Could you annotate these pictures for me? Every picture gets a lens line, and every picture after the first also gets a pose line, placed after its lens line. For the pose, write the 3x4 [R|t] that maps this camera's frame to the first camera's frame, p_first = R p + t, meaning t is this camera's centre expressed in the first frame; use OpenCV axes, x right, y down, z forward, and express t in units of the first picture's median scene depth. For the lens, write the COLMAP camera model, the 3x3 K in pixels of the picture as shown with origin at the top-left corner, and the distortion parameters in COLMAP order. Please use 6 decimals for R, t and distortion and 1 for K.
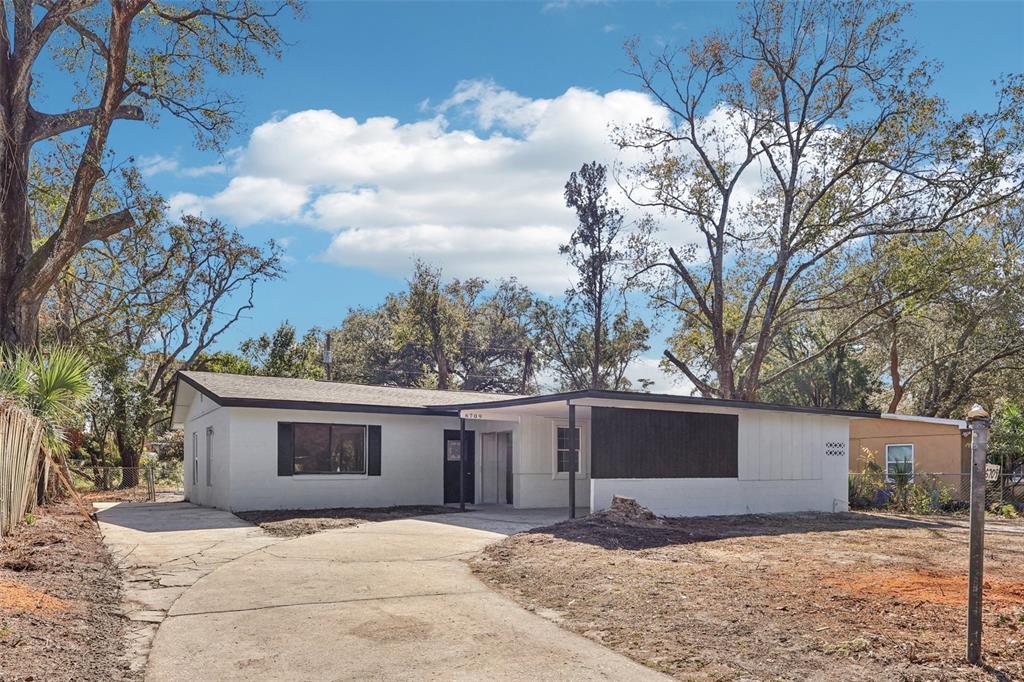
lens RADIAL K [[649.5, 0, 513.9], [0, 649.5, 345.1], [0, 0, 1]] dist [0.002654, 0.001016]
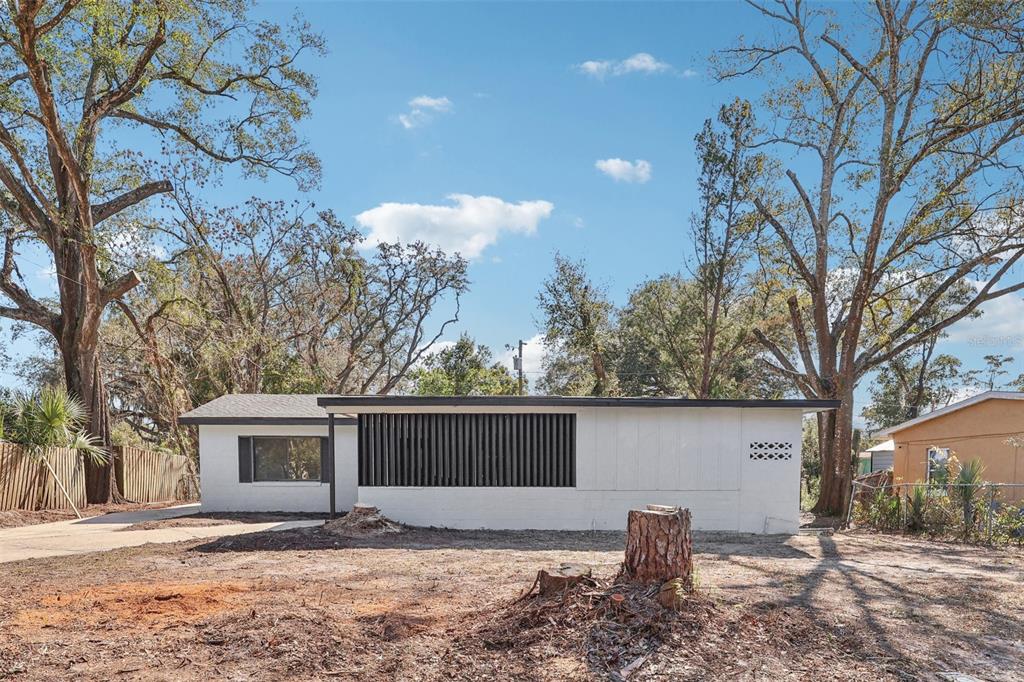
lens RADIAL K [[746.0, 0, 515.0], [0, 746.0, 345.3], [0, 0, 1]] dist [0.047134, 0.000947]
pose [[0.861985, -0.087588, -0.499310, 0.739342], [0.092283, 0.995615, -0.015335, 0.023321], [0.498463, -0.032859, 0.866288, 0.094515]]
